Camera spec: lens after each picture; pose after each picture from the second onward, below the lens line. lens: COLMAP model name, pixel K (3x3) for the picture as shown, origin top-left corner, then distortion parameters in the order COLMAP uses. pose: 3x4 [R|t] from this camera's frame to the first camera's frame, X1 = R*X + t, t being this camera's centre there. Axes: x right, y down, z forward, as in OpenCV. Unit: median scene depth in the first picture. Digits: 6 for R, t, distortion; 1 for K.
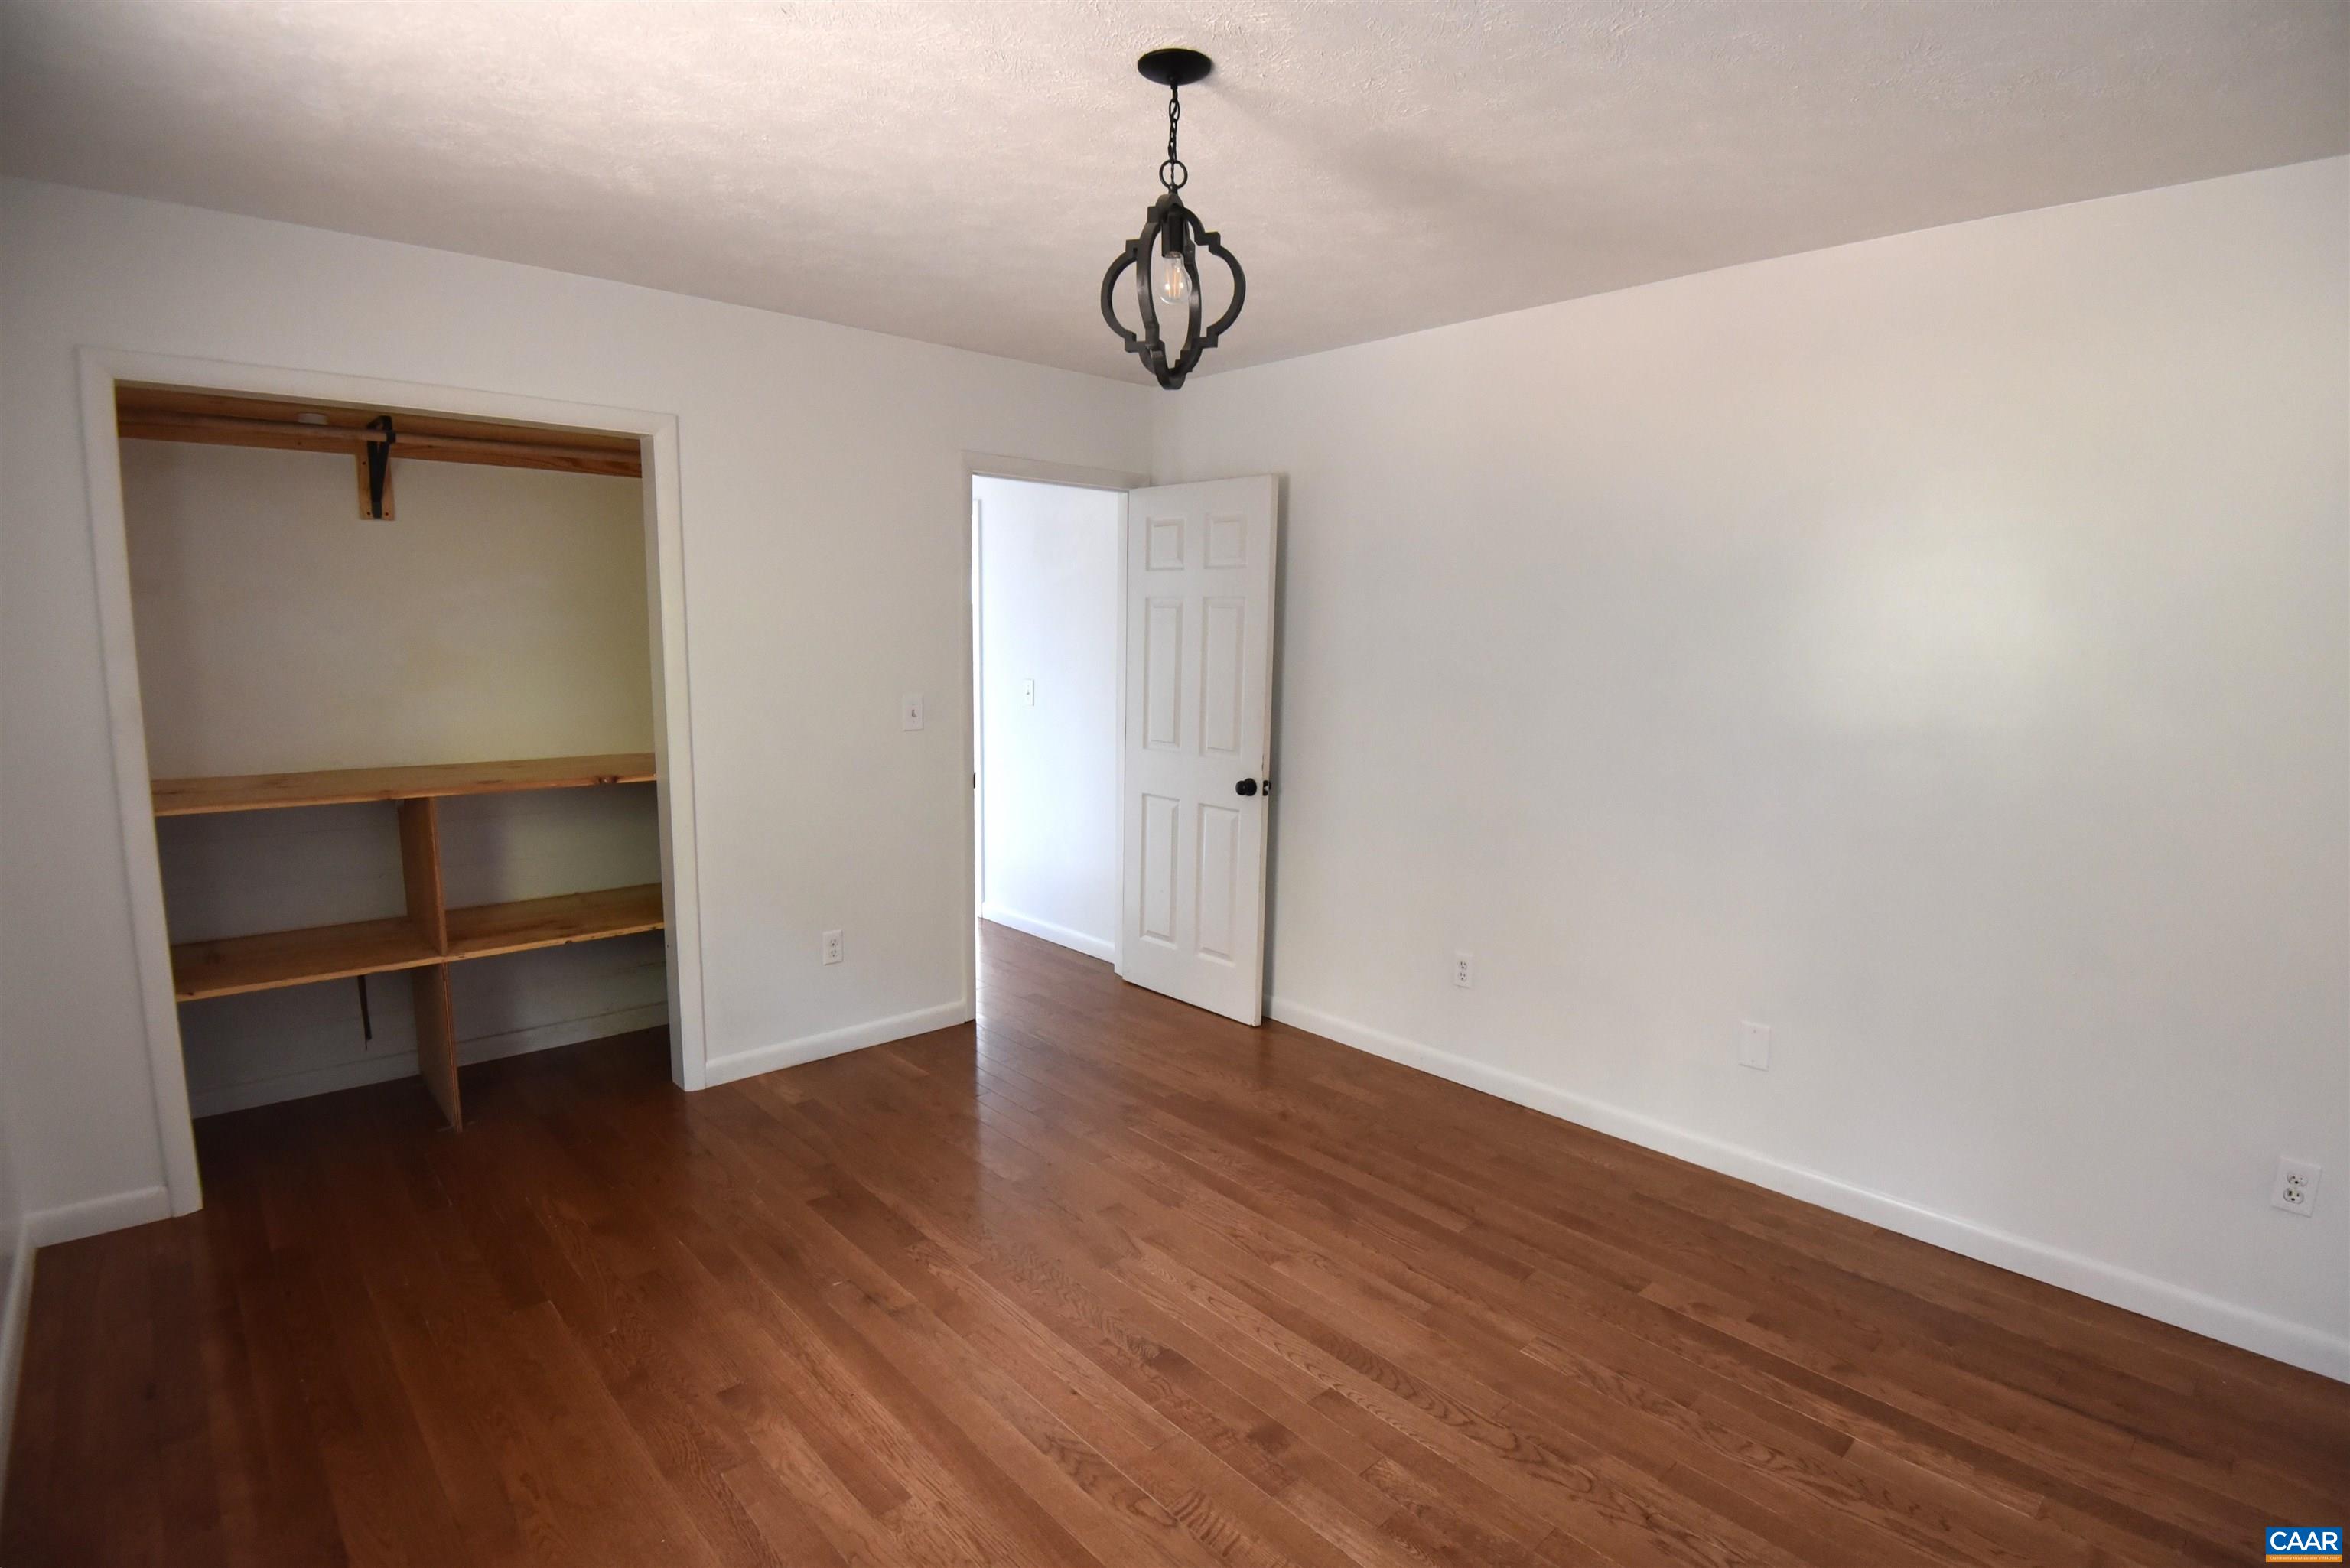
lens RADIAL K [[1063.5, 0, 1187.2], [0, 1063.5, 794.6], [0, 0, 1]] dist [0.016869, -0.024886]
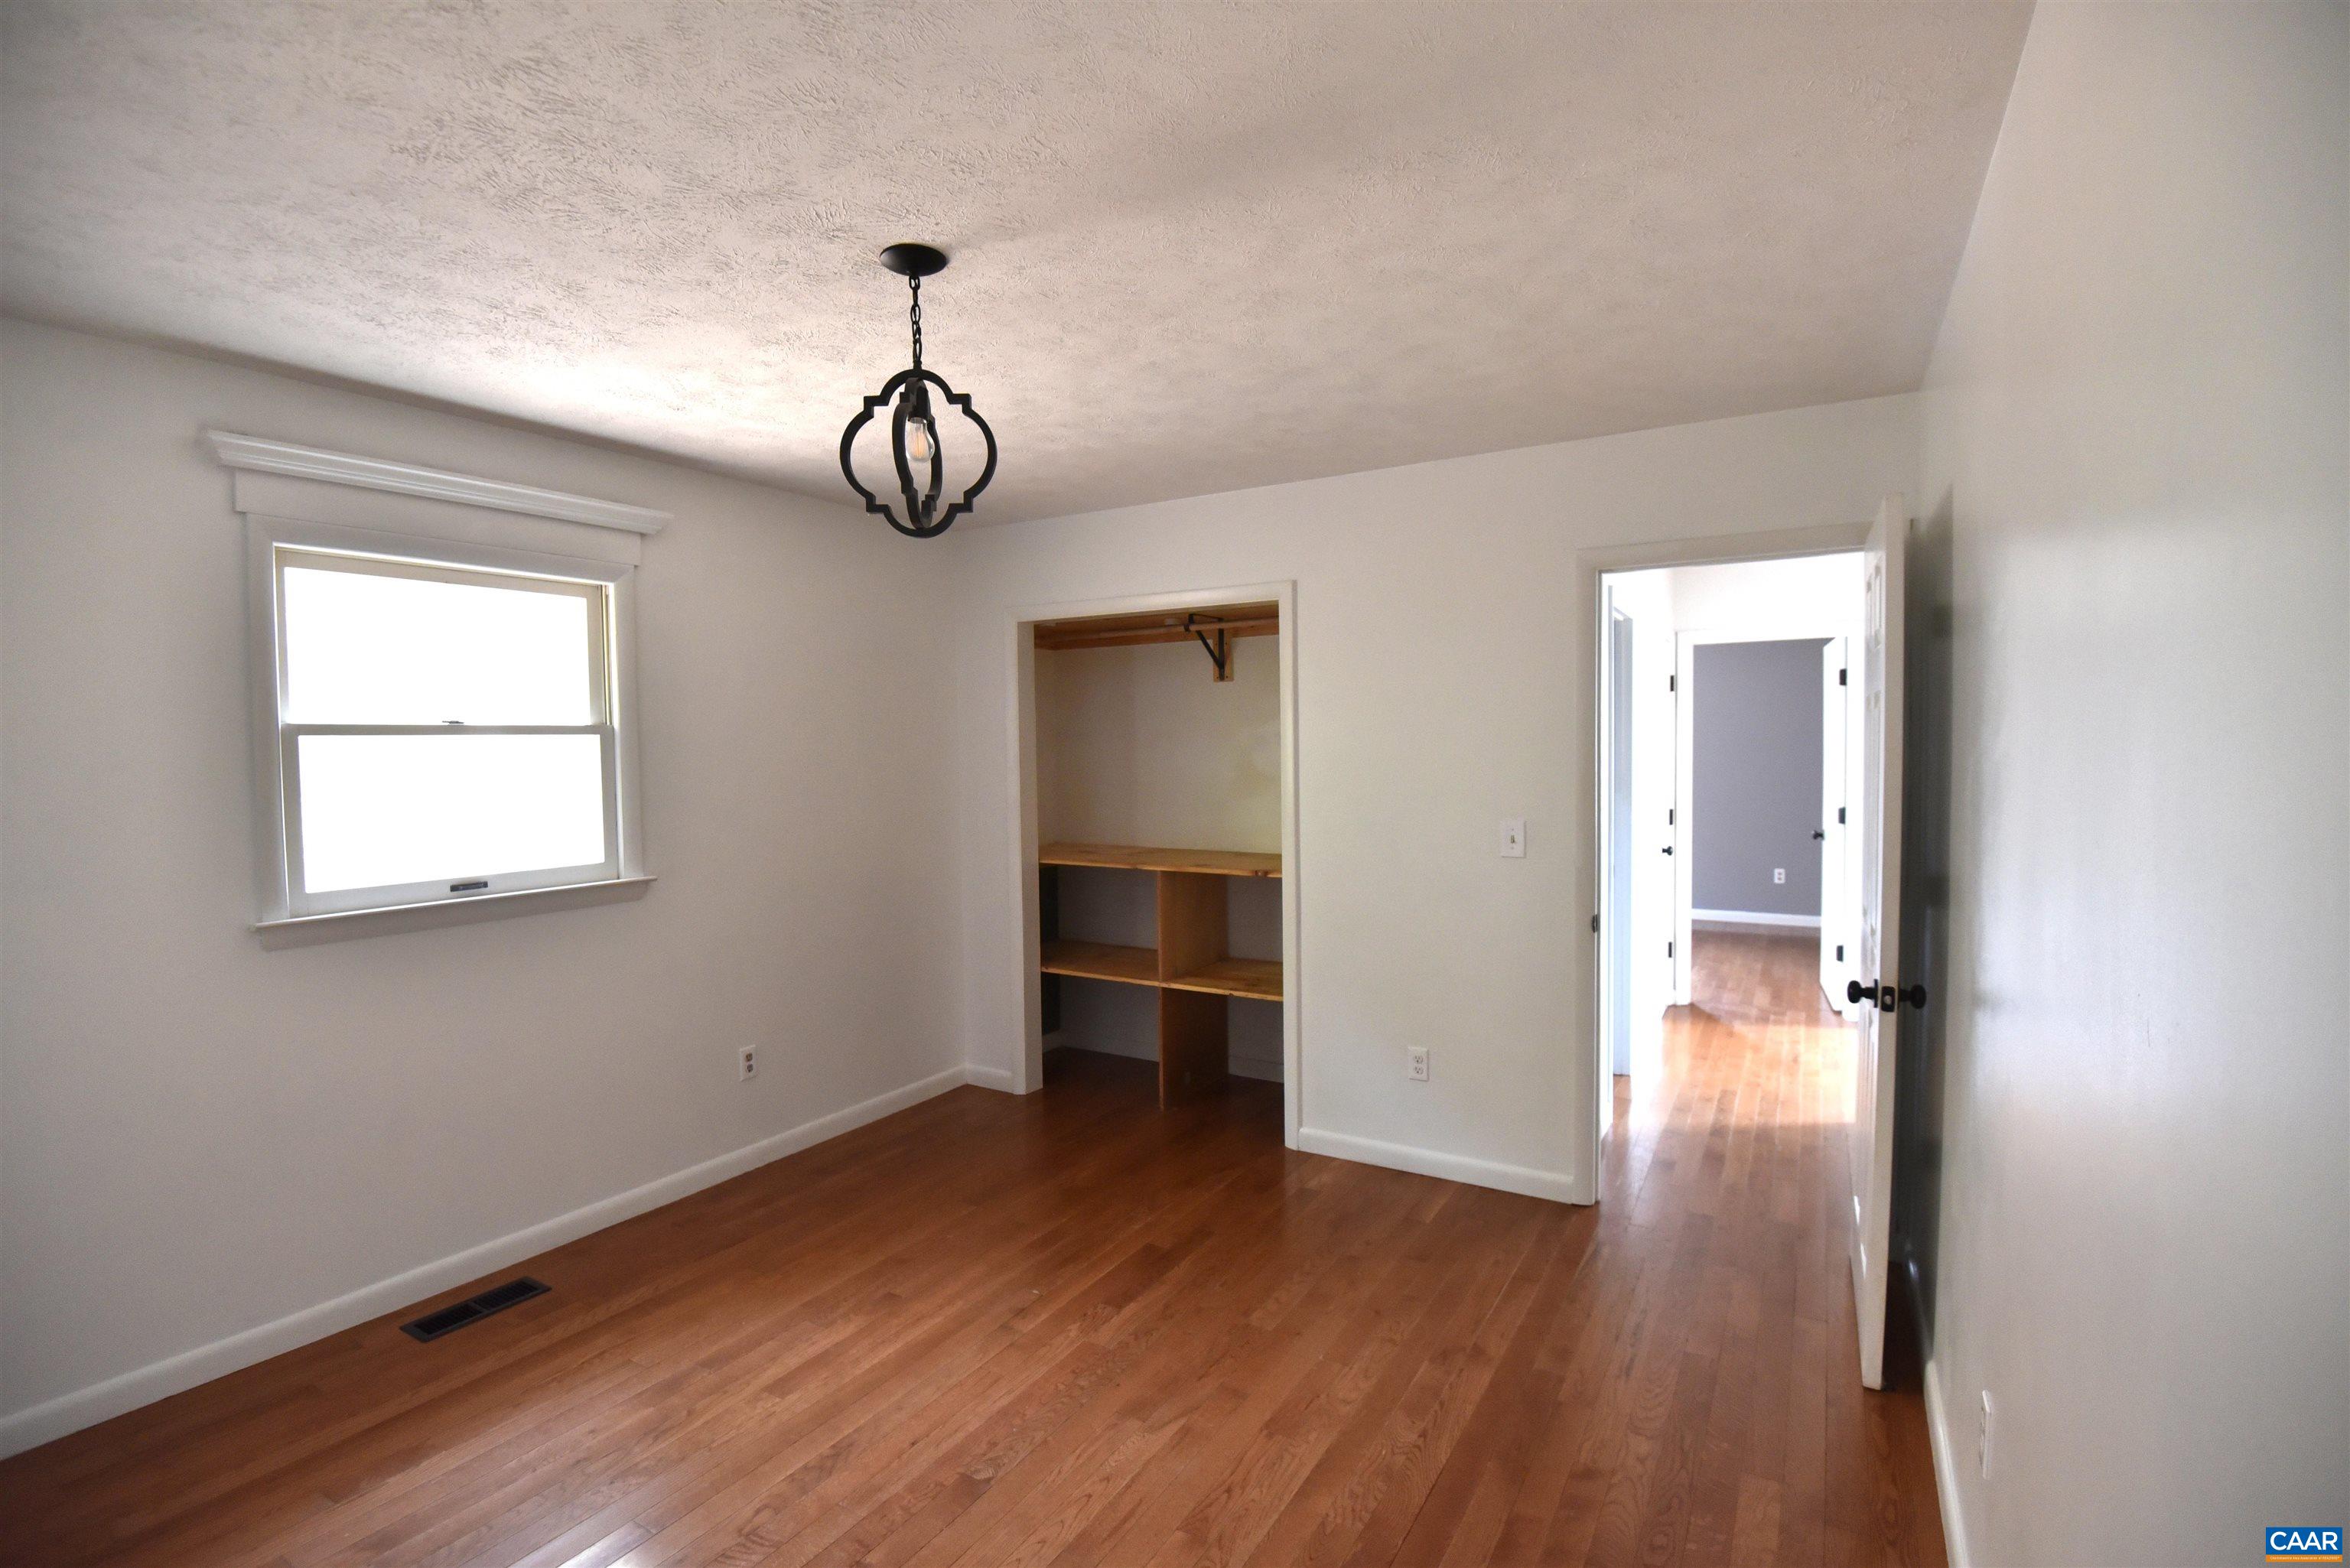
lens RADIAL K [[1063.5, 0, 1187.2], [0, 1063.5, 794.6], [0, 0, 1]] dist [0.016869, -0.024886]
pose [[0.333456, 0.030306, -0.942279, 0.763328], [-0.121473, 0.992533, -0.011065, -0.102524], [0.934907, 0.118151, 0.334647, 0.604928]]
